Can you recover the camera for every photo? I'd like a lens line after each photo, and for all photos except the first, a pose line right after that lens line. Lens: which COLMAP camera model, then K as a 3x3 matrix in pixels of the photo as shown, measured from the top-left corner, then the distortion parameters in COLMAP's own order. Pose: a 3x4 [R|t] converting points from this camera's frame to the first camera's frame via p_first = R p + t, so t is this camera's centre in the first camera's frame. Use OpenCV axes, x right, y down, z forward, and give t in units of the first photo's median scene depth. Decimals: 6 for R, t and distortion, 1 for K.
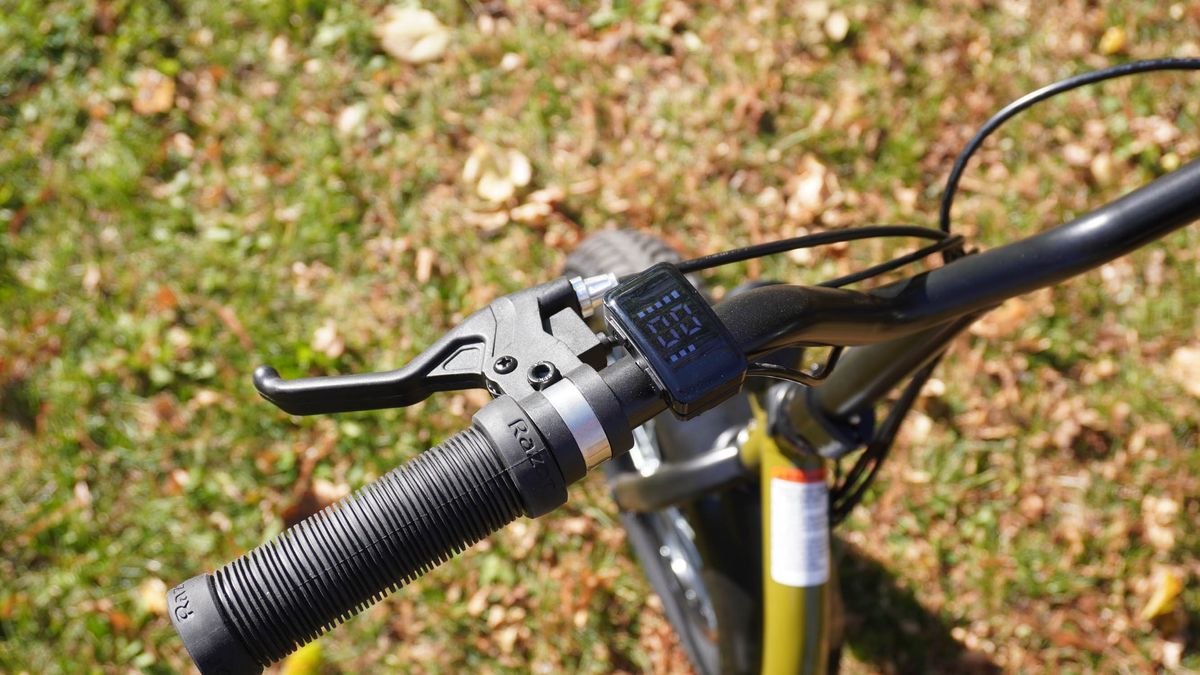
lens RADIAL K [[1435.5, 0, 600.0], [0, 1435.5, 337.5], [0, 0, 1]] dist [0.008824, 0.045670]
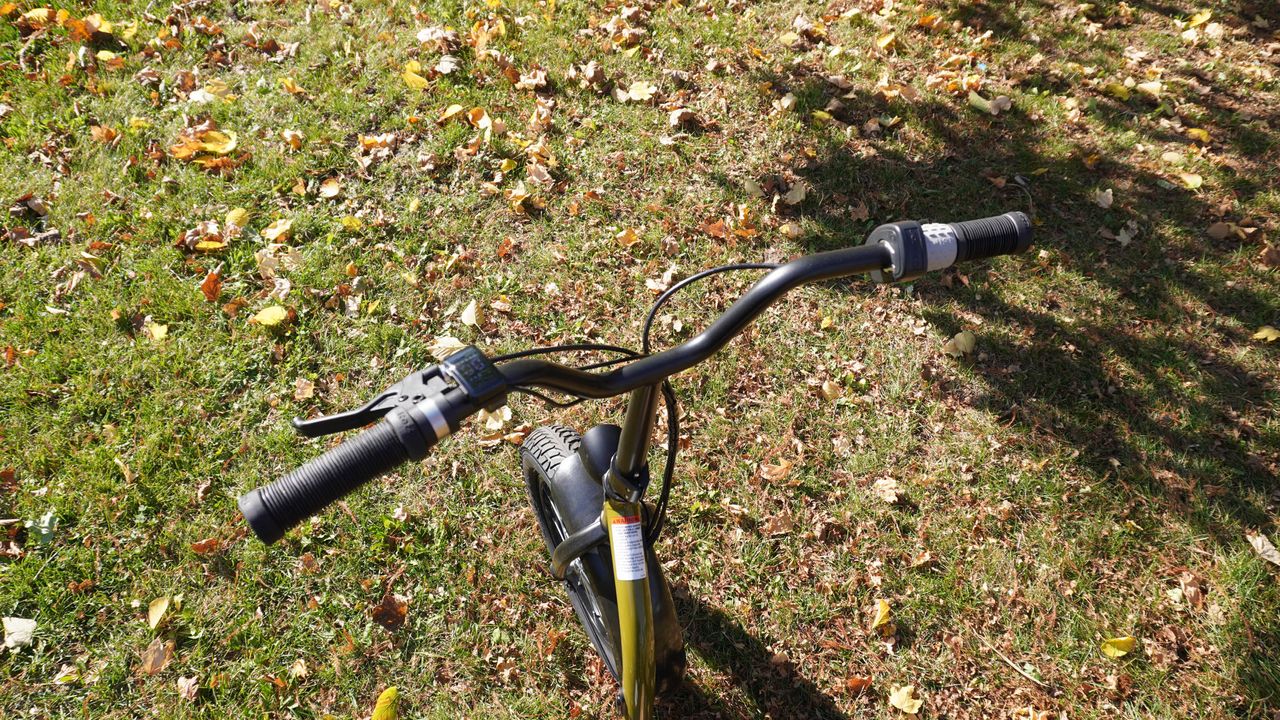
lens RADIAL K [[878.5, 0, 640.0], [0, 878.5, 360.0], [0, 0, 1]] dist [-0.043417, 0.042864]
pose [[0.995880, -0.081460, 0.039828, 0.077627], [0.088556, 0.968167, -0.234115, 0.097615], [-0.019489, 0.236677, 0.971393, -0.098369]]
